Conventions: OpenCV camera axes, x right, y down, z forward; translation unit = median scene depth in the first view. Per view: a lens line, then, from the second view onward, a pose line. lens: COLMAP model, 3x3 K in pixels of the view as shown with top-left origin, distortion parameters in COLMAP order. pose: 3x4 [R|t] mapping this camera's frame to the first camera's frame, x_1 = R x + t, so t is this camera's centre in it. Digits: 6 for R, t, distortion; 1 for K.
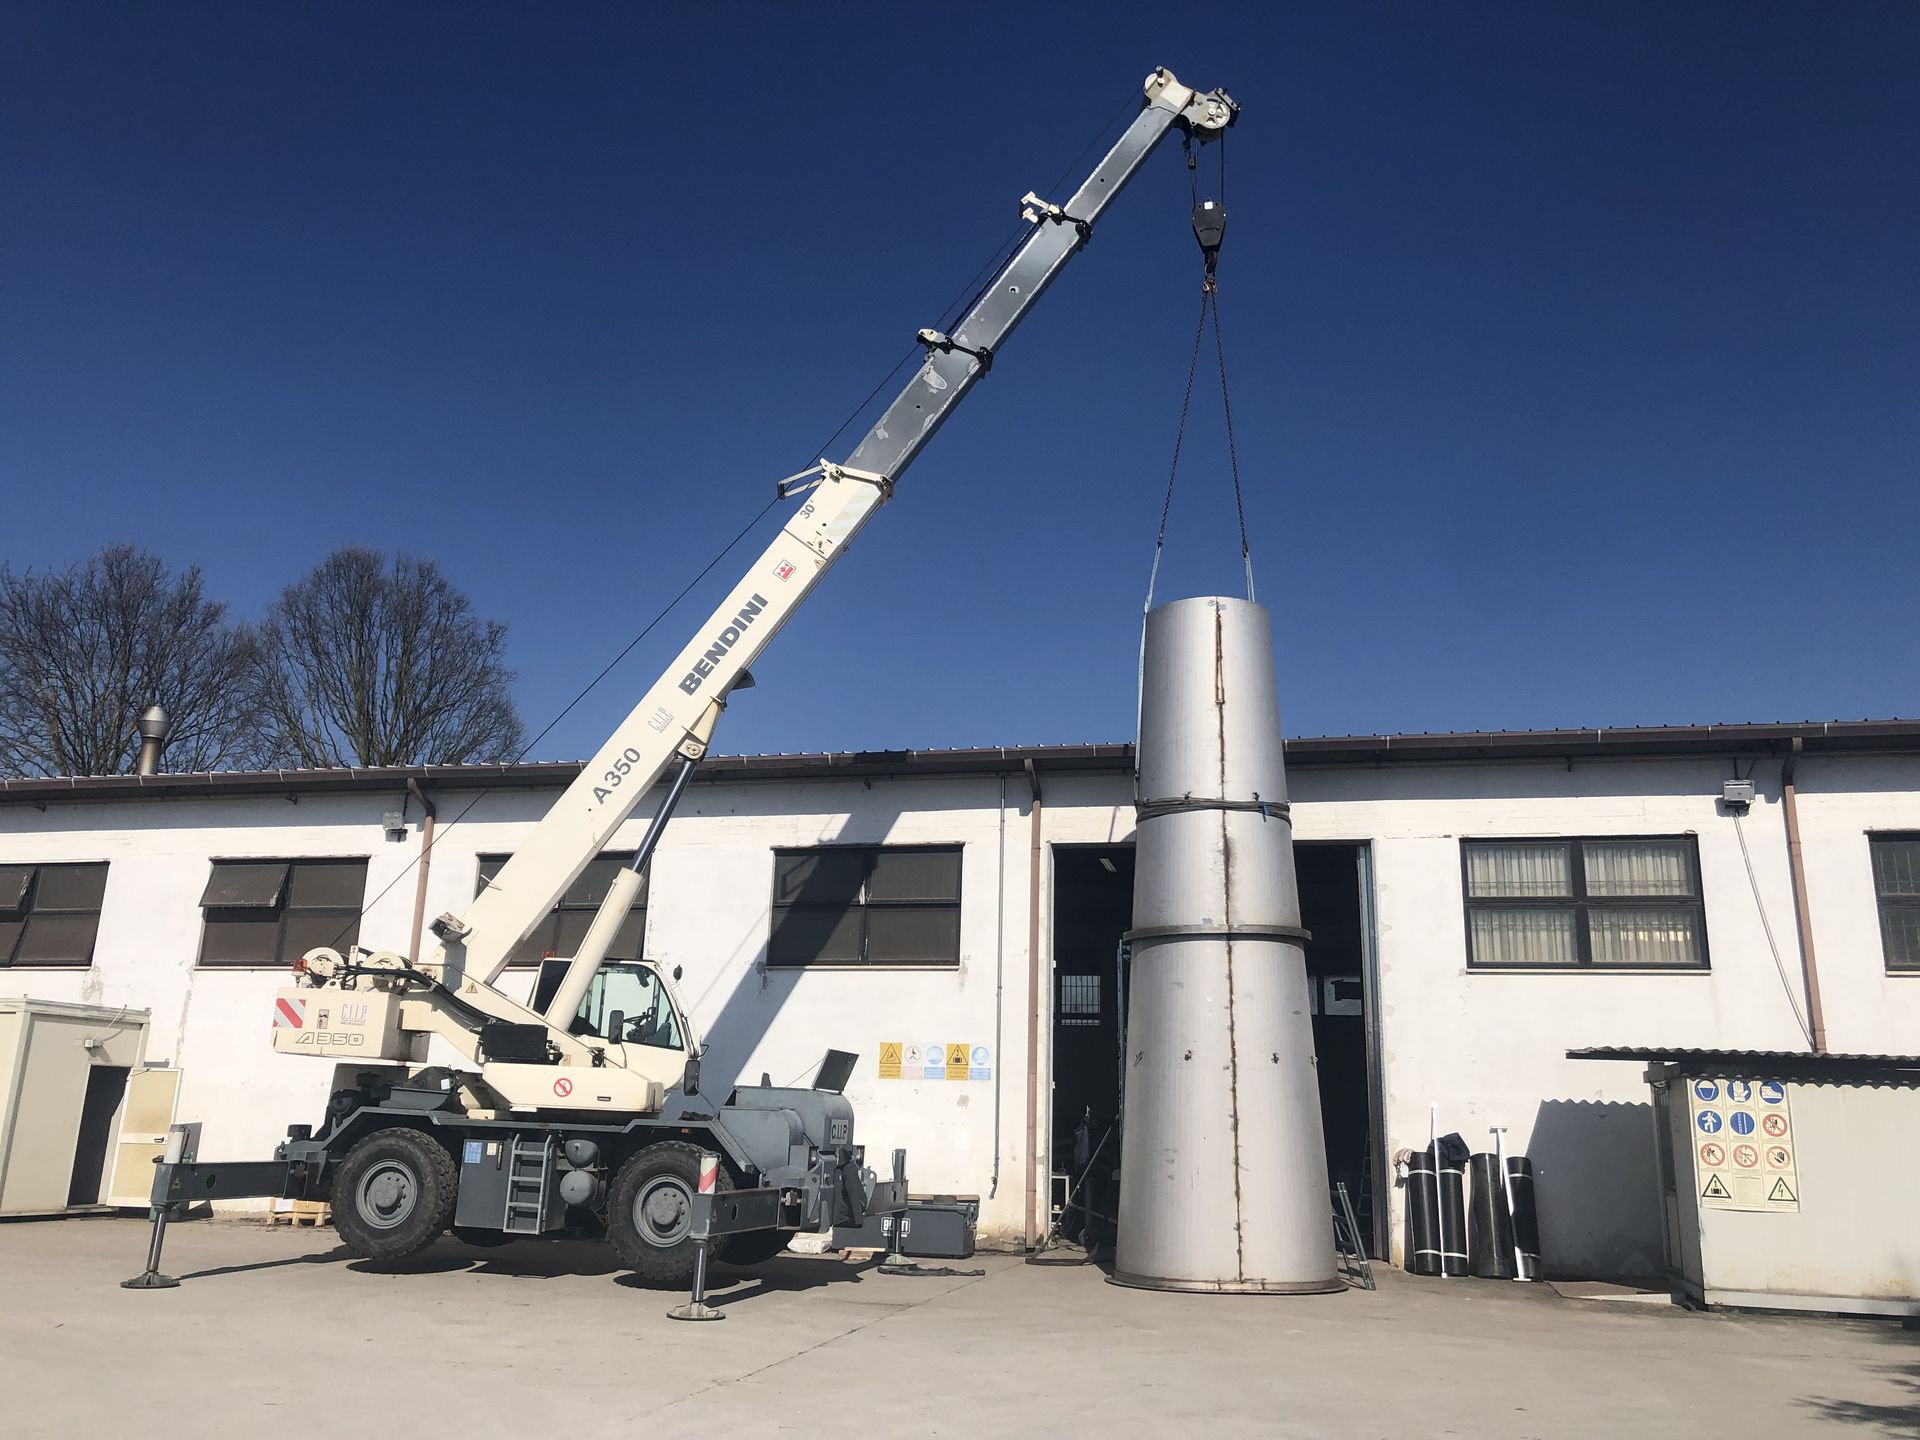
lens RADIAL K [[1555.4, 0, 953.8], [0, 1555.4, 719.8], [0, 0, 1]] dist [0.038734, -0.039175]
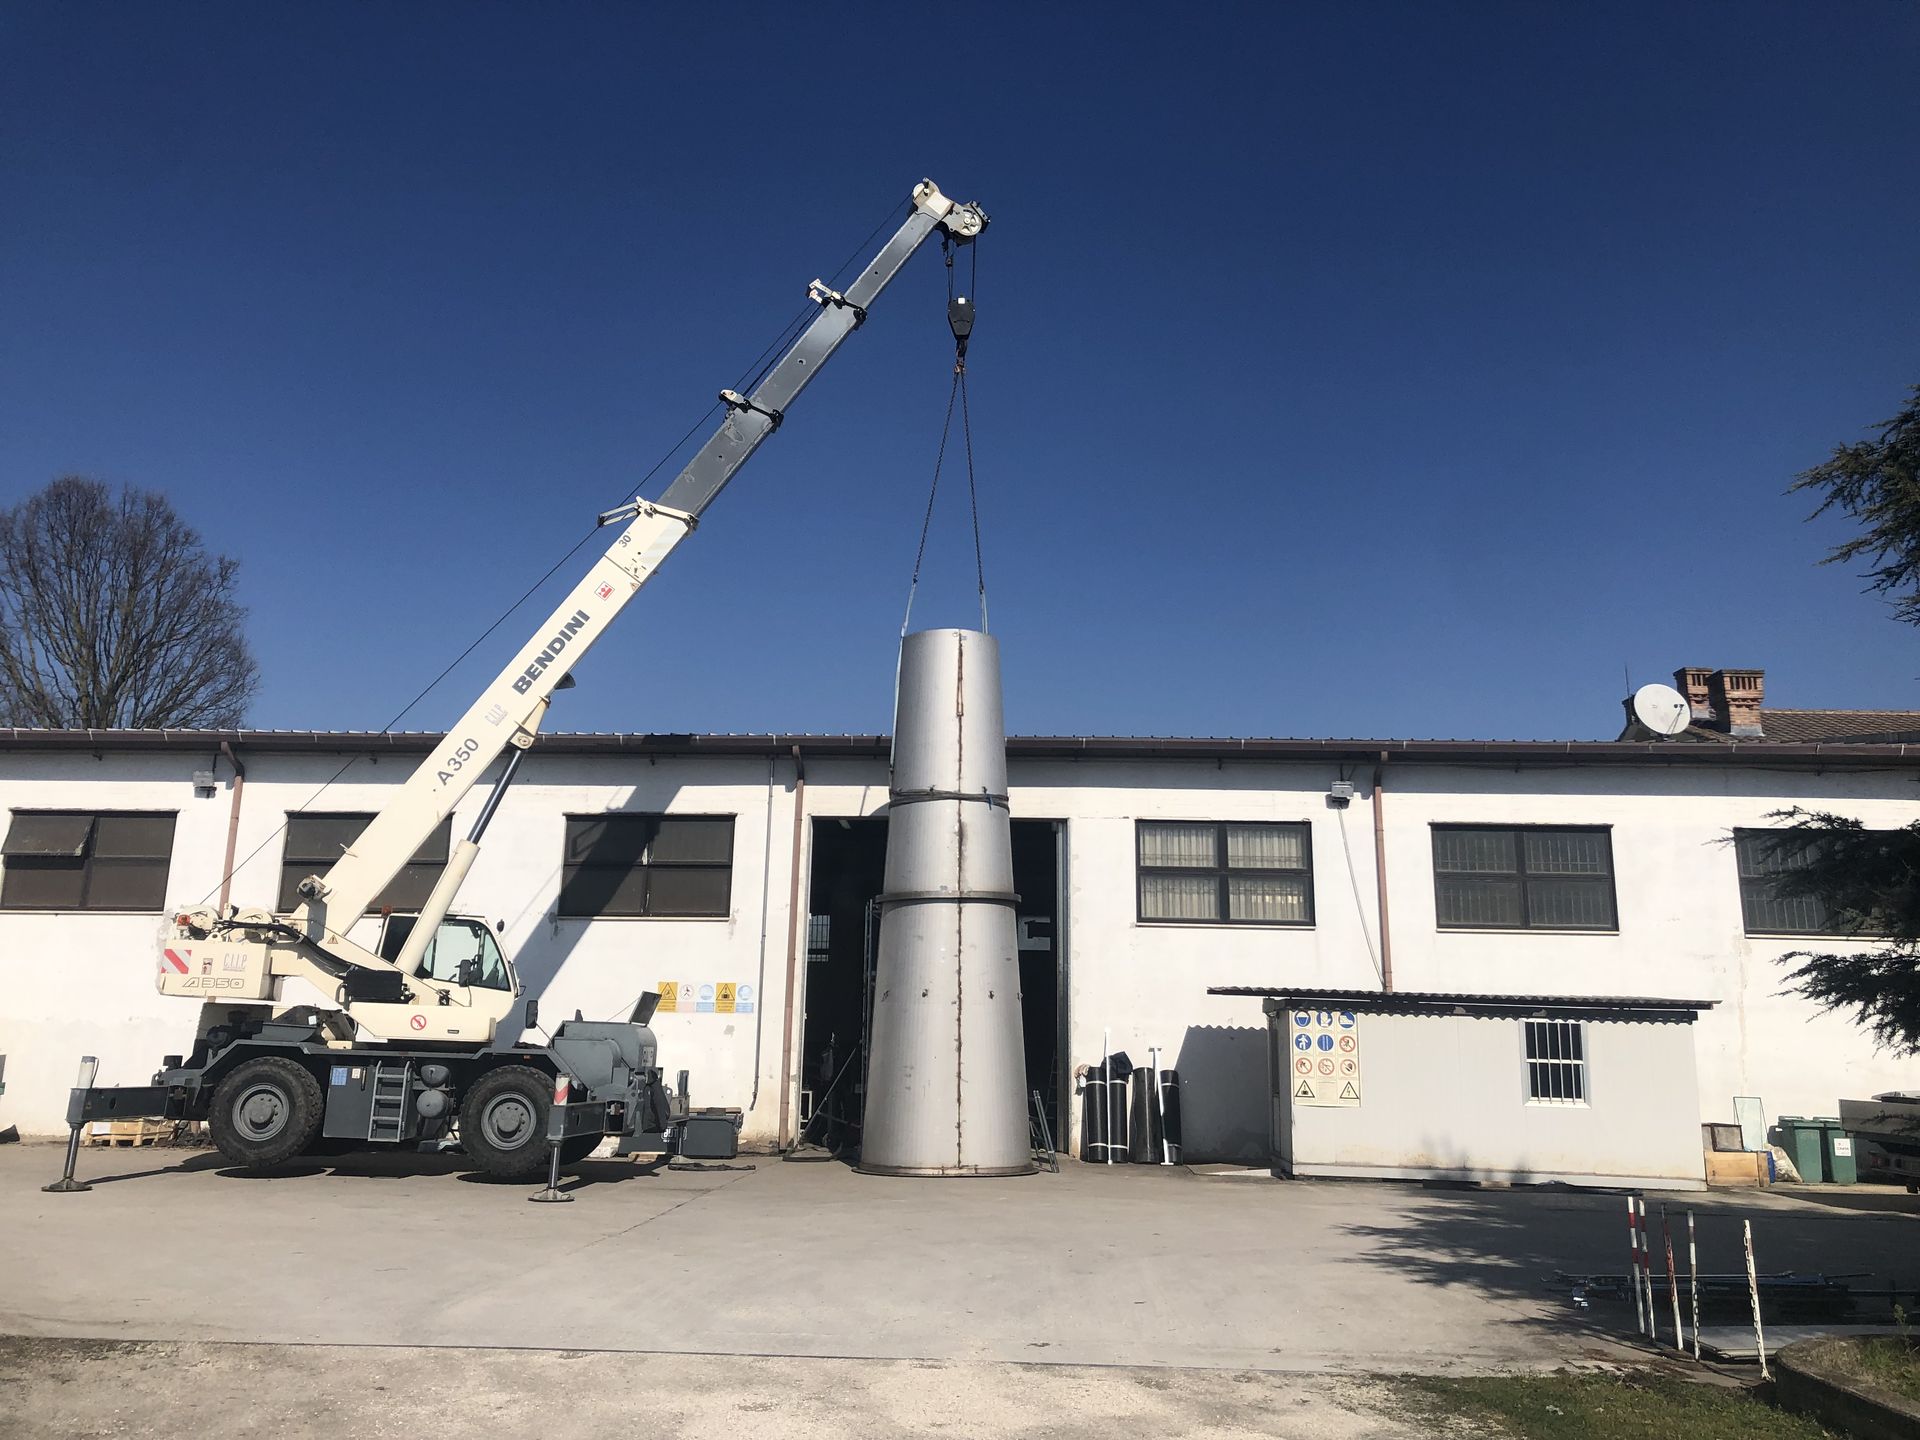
lens RADIAL K [[1555.4, 0, 944.3], [0, 1555.4, 703.4], [0, 0, 1]] dist [0.038734, -0.039175]
pose [[0.981832, 0.032799, 0.186899, -0.072576], [-0.039610, 0.998676, 0.032828, -0.058453], [-0.185575, -0.039634, 0.981831, -0.220485]]
